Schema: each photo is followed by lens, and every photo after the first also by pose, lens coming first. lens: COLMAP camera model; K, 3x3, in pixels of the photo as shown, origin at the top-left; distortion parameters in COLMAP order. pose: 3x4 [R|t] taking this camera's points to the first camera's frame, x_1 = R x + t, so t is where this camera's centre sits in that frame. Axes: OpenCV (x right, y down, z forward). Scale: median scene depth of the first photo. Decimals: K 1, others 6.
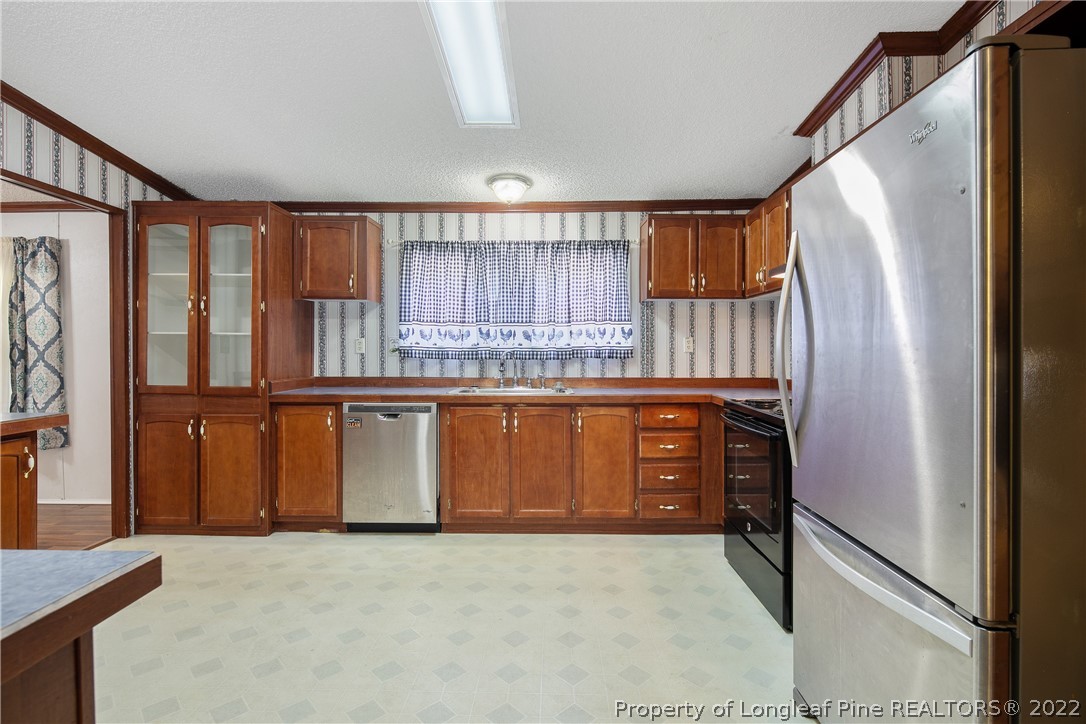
lens RADIAL K [[522.8, 0, 543.0], [0, 522.8, 355.5], [0, 0, 1]] dist [0.005505, -0.007393]
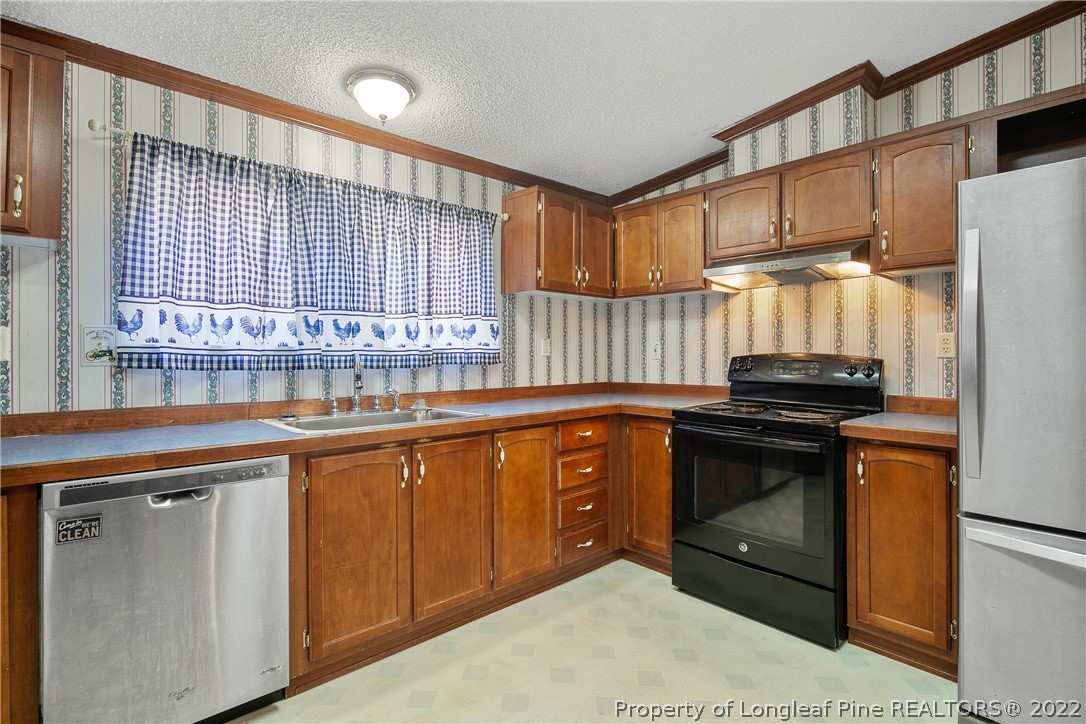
lens RADIAL K [[522.8, 0, 543.4], [0, 522.8, 352.4], [0, 0, 1]] dist [0.005505, -0.007393]
pose [[0.725679, 0.000481, 0.688033, -0.326506], [0.006680, 0.999948, -0.007744, -0.005474], [-0.688001, 0.010216, 0.725638, 0.381653]]
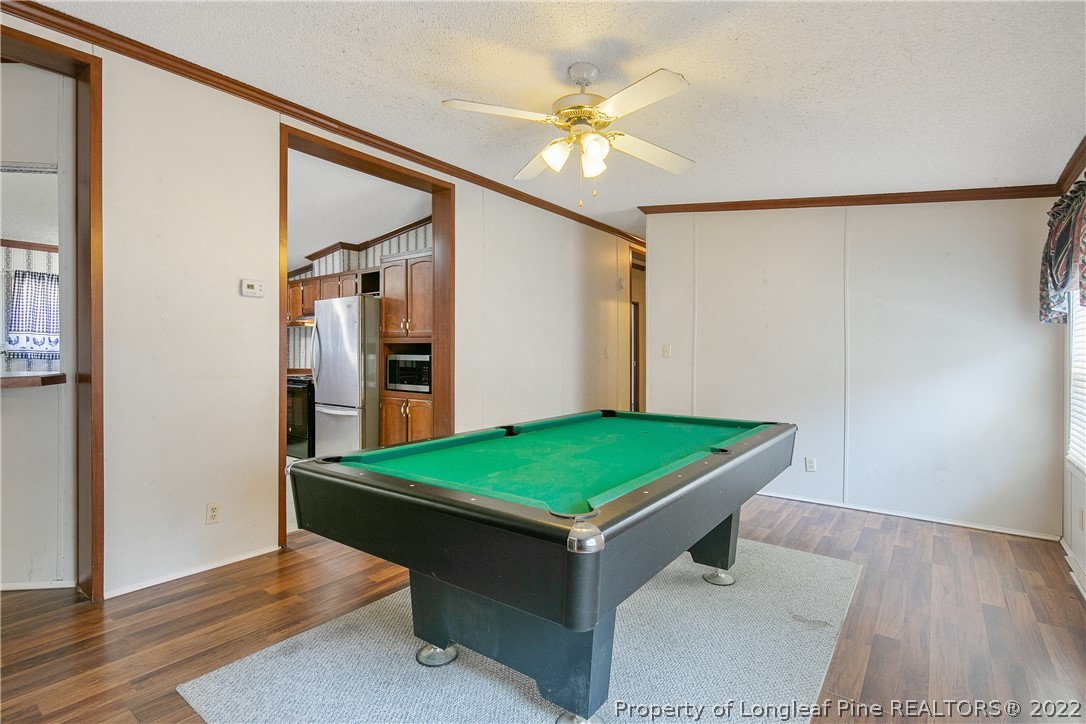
lens RADIAL K [[522.8, 0, 543.6], [0, 522.8, 359.2], [0, 0, 1]] dist [0.005505, -0.007393]
pose [[0.578286, -0.003557, 0.815826, -0.573126], [0.003709, 0.999992, 0.001731, 0.008298], [-0.815826, 0.002025, 0.578294, -0.852801]]
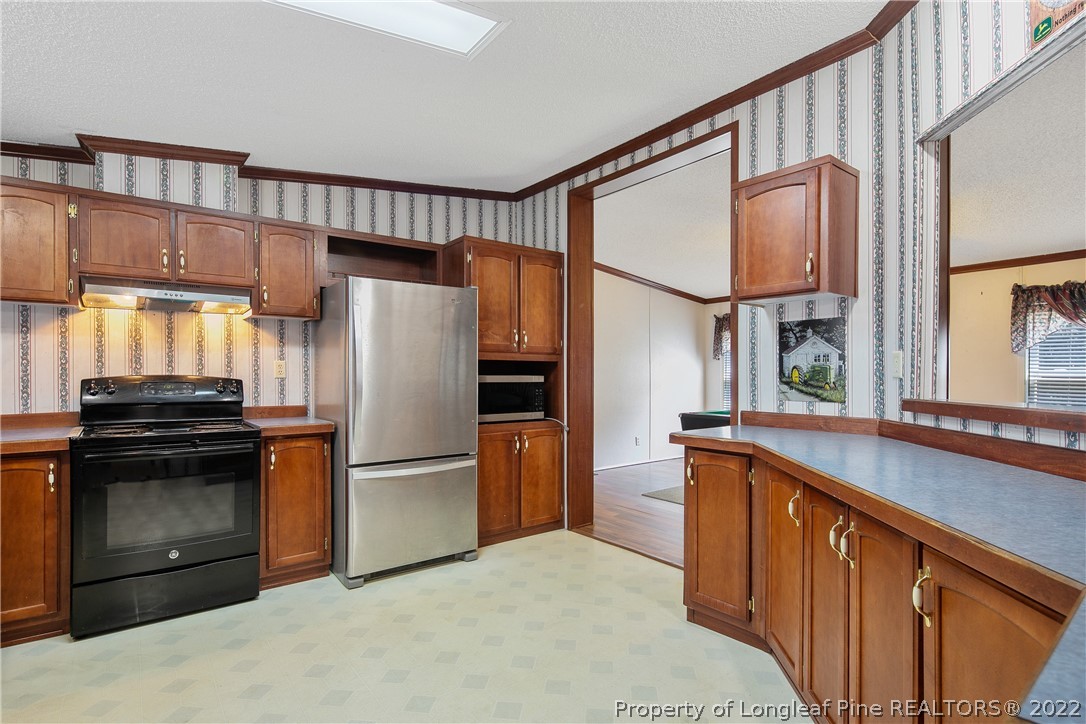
lens RADIAL K [[522.8, 0, 536.5], [0, 522.8, 375.4], [0, 0, 1]] dist [0.005505, -0.007393]
pose [[-0.623865, -0.003538, 0.781524, -0.539233], [0.007385, 0.999918, 0.010423, -0.011084], [-0.781498, 0.012274, -0.623788, 0.717927]]
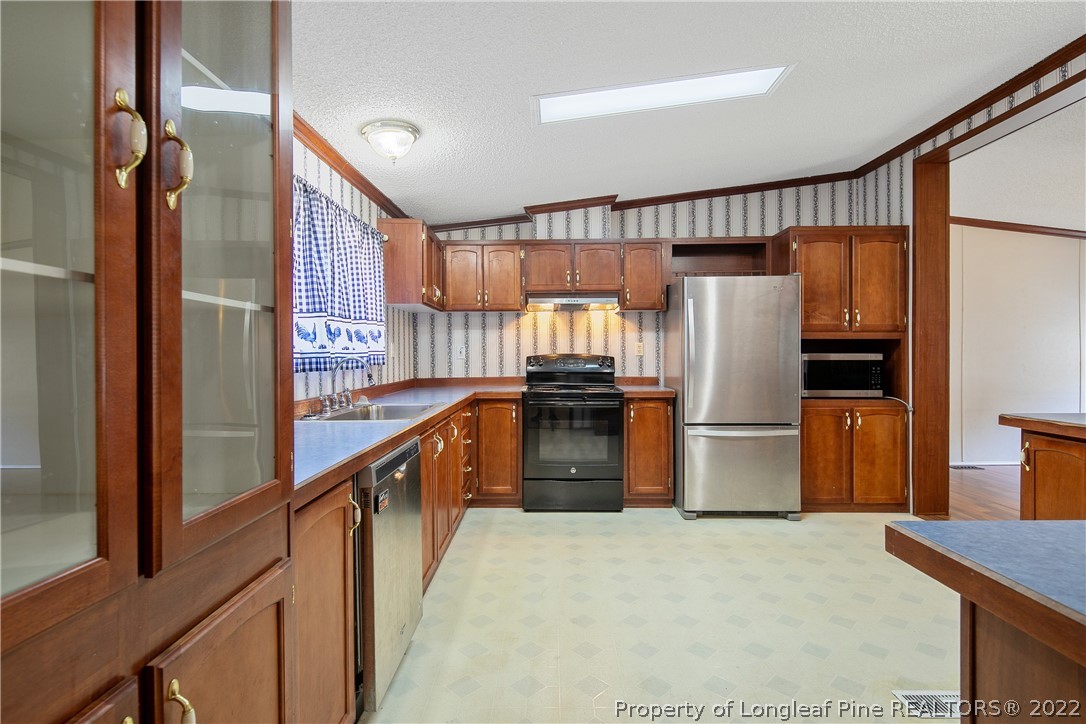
lens RADIAL K [[522.8, 0, 546.0], [0, 522.8, 352.5], [0, 0, 1]] dist [0.005505, -0.007393]
pose [[-0.008022, -0.001401, 0.999967, -0.752655], [0.014093, 0.999900, 0.001514, -0.012821], [-0.999869, 0.014105, -0.008001, 0.724573]]
